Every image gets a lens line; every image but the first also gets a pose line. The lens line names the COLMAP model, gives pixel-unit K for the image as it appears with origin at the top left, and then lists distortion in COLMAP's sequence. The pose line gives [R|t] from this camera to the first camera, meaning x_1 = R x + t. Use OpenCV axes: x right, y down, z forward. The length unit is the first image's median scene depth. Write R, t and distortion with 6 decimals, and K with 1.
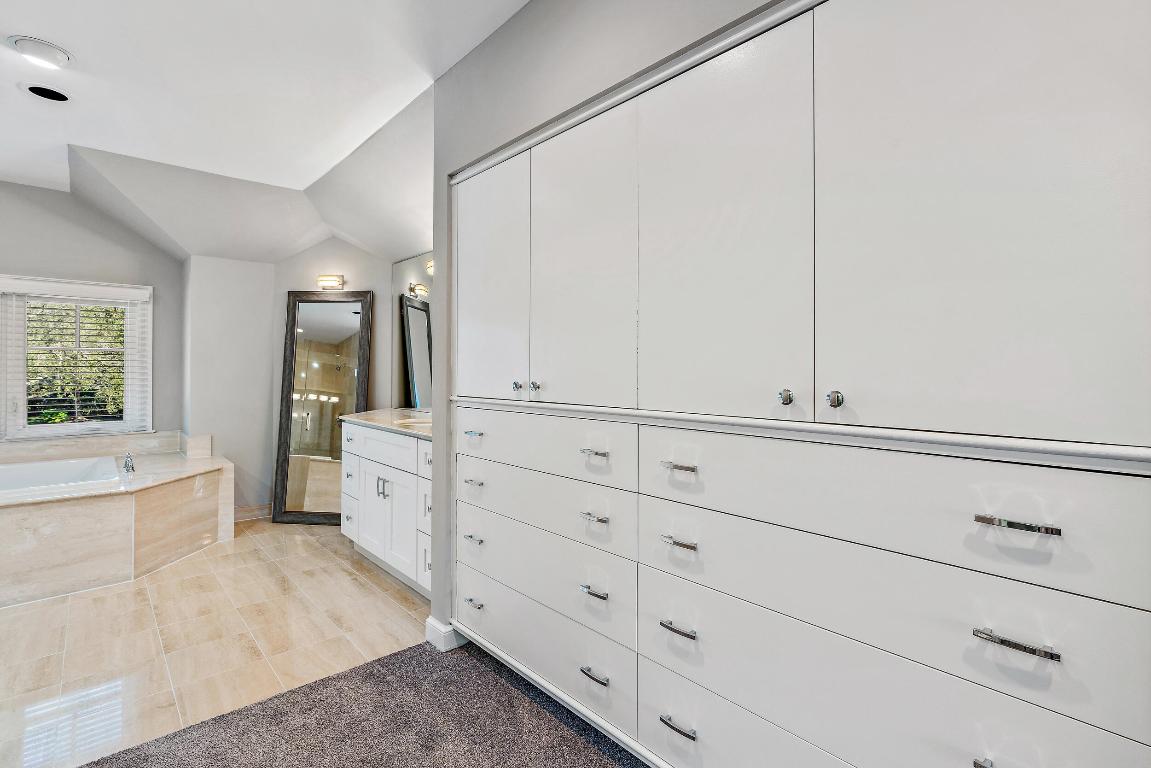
lens RADIAL K [[528.3, 0, 522.7], [0, 528.3, 370.3], [0, 0, 1]] dist [-0.007476, 0.003083]
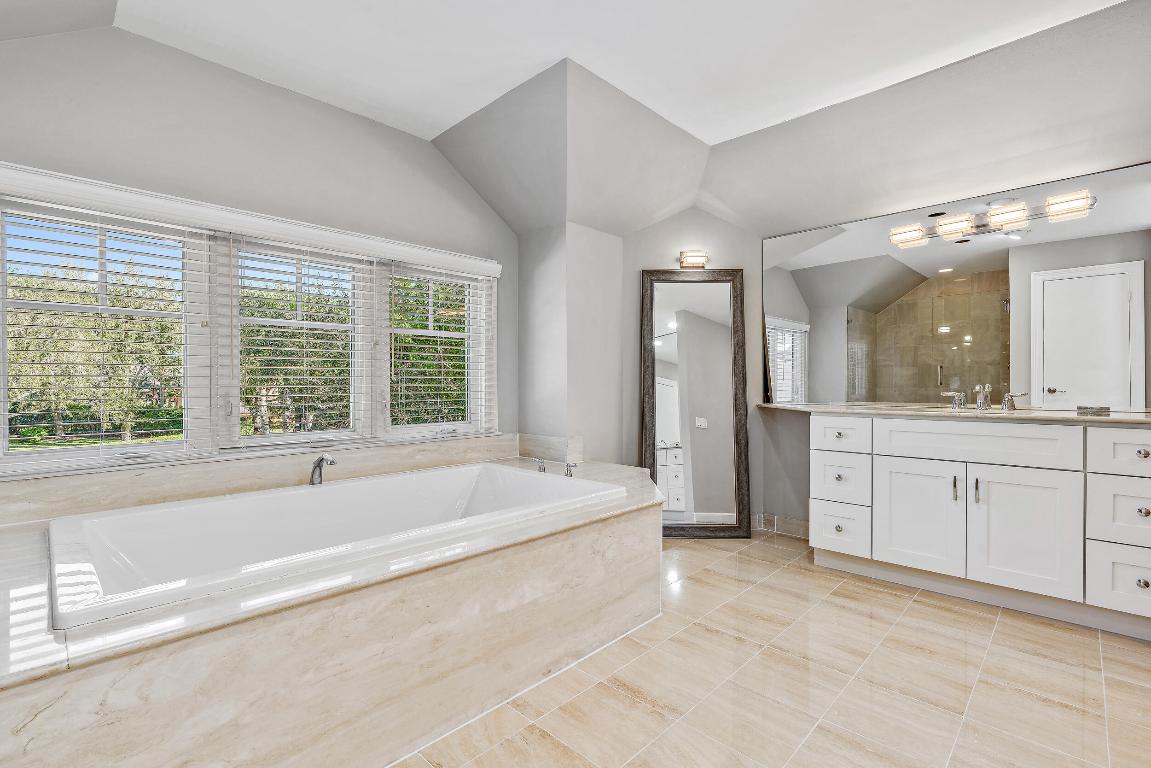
lens RADIAL K [[528.3, 0, 578.2], [0, 528.3, 383.8], [0, 0, 1]] dist [-0.007476, 0.003083]
pose [[0.998100, -0.008974, 0.060954, -0.705786], [0.008589, 0.999941, 0.006583, 0.036035], [-0.061010, -0.006047, 0.998119, 0.168024]]
